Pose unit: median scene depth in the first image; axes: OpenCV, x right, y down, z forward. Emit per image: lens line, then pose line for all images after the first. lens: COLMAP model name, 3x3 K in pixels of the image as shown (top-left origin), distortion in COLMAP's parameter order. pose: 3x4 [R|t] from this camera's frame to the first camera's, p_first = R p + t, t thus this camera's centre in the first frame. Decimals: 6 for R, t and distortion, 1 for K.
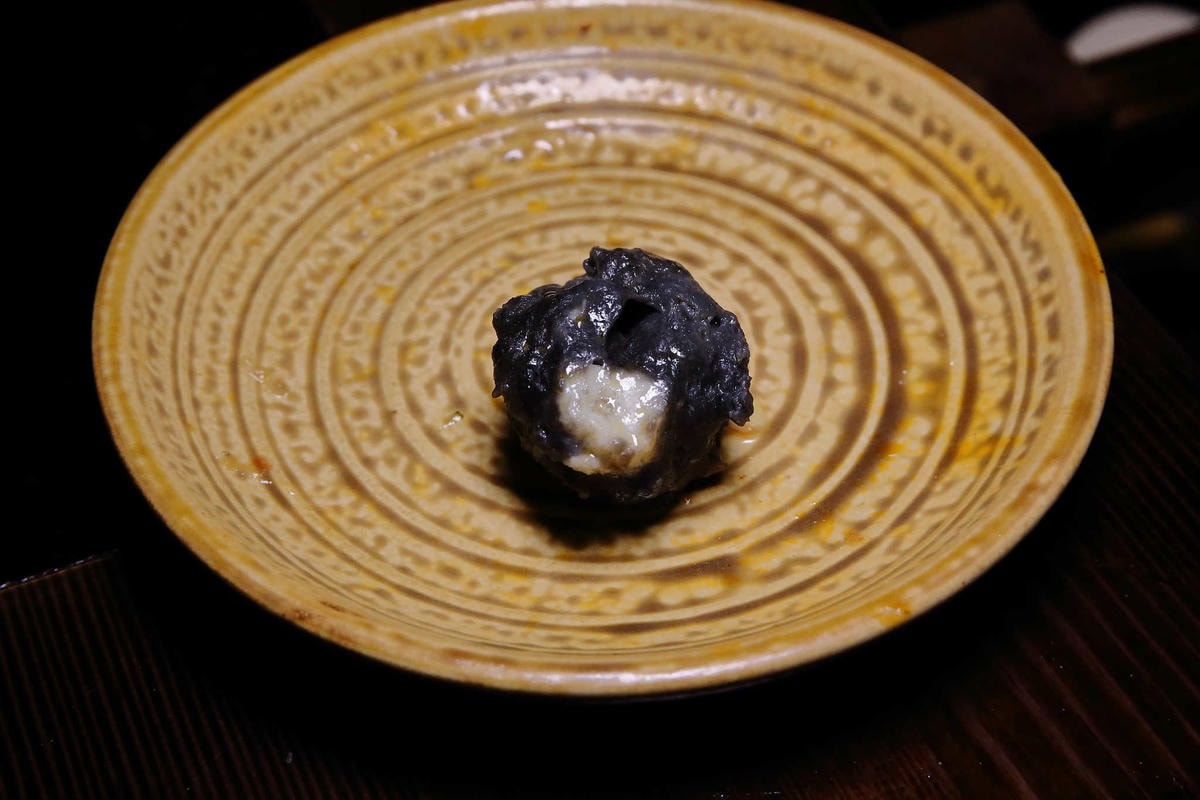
lens RADIAL K [[2022.0, 0, 600.0], [0, 2022.0, 400.0], [0, 0, 1]] dist [0.002656, 0.073828]
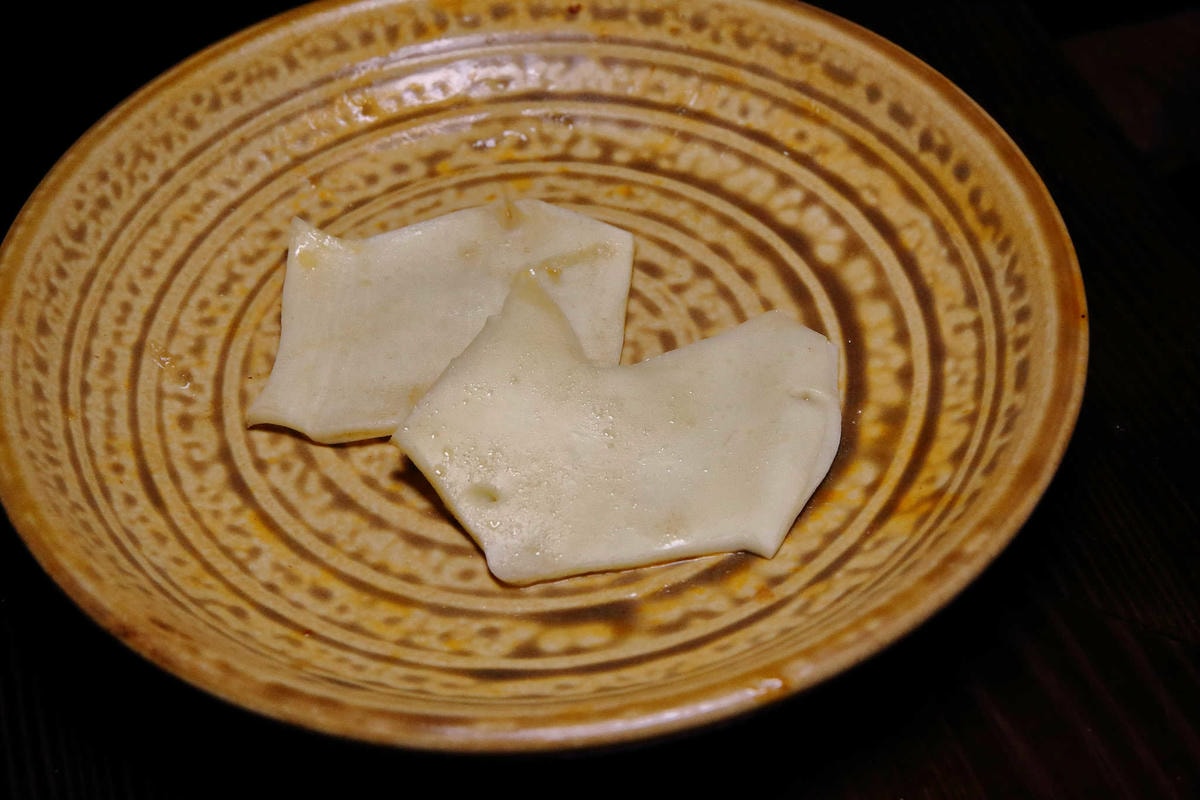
lens RADIAL K [[2022.0, 0, 600.0], [0, 2022.0, 400.0], [0, 0, 1]] dist [0.002656, 0.073828]
pose [[0.992292, 0.075492, -0.098277, 0.122608], [-0.074362, 0.997117, 0.015114, -0.023493], [0.099135, -0.007690, 0.995044, 0.089099]]
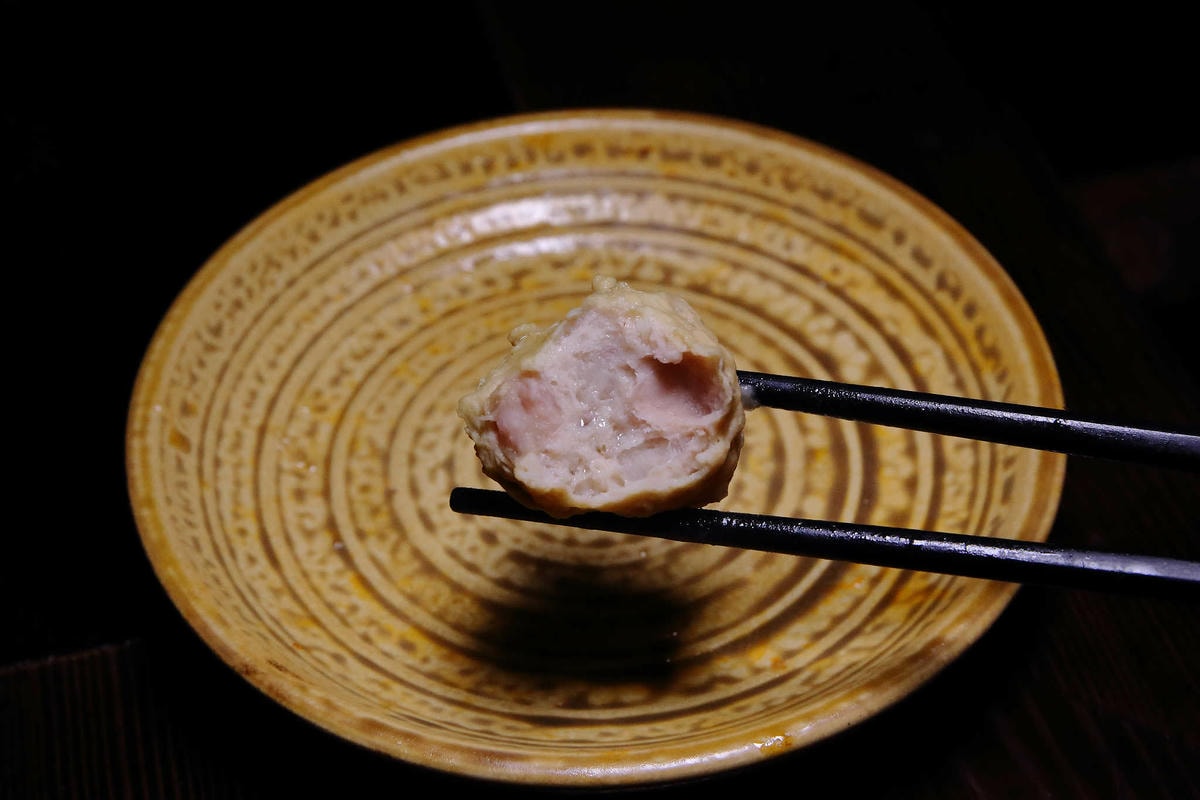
lens RADIAL K [[2022.0, 0, 600.0], [0, 2022.0, 400.0], [0, 0, 1]] dist [0.002656, 0.073828]
pose [[0.983537, 0.118203, -0.136684, 0.147551], [-0.120548, 0.992667, -0.008981, -0.045505], [0.134620, 0.025310, 0.990574, -0.069503]]
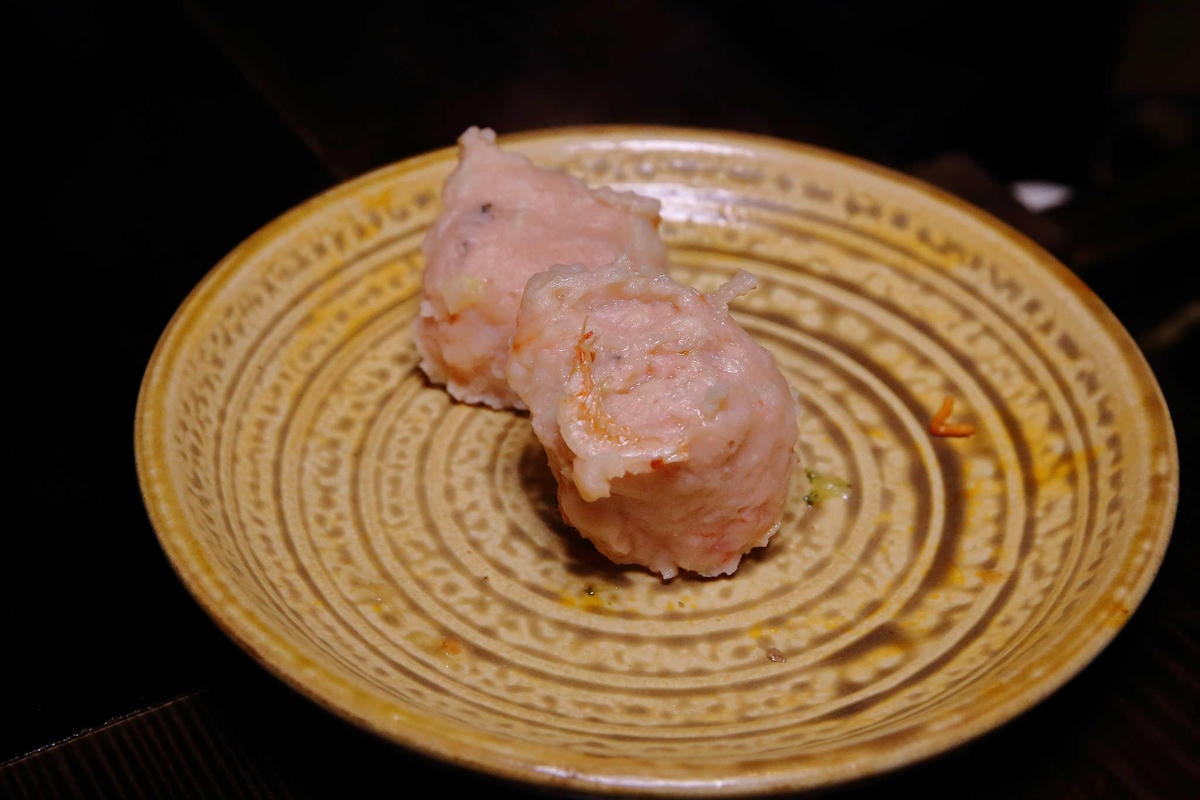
lens RADIAL K [[2022.0, 0, 600.0], [0, 2022.0, 400.0], [0, 0, 1]] dist [0.002656, 0.073828]
pose [[0.926245, -0.208404, 0.314067, -0.323619], [0.247176, 0.964903, -0.088694, 0.022119], [-0.284559, 0.159782, 0.945249, 0.077042]]
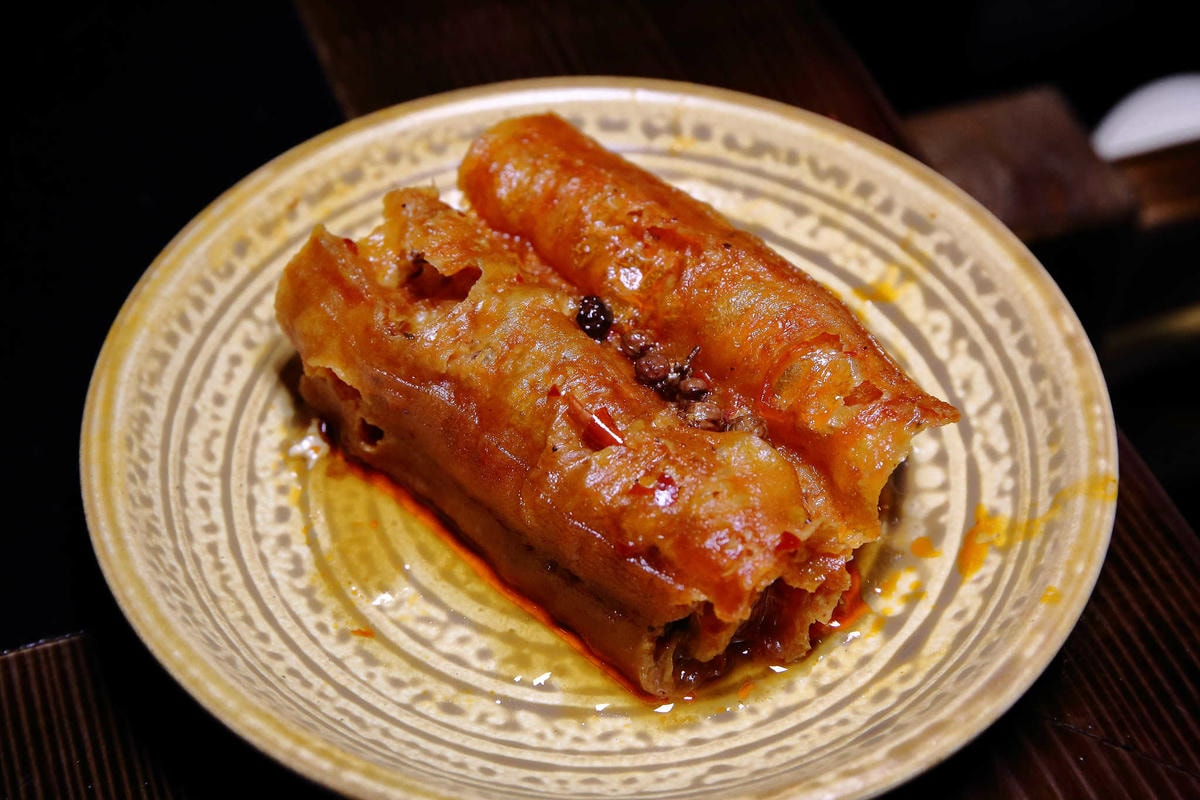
lens RADIAL K [[2022.0, 0, 600.0], [0, 2022.0, 400.0], [0, 0, 1]] dist [0.002656, 0.073828]
pose [[0.694150, -0.513992, 0.503953, -0.481328], [0.507927, 0.845827, 0.163052, -0.213221], [-0.510064, 0.142789, 0.848201, 0.159186]]
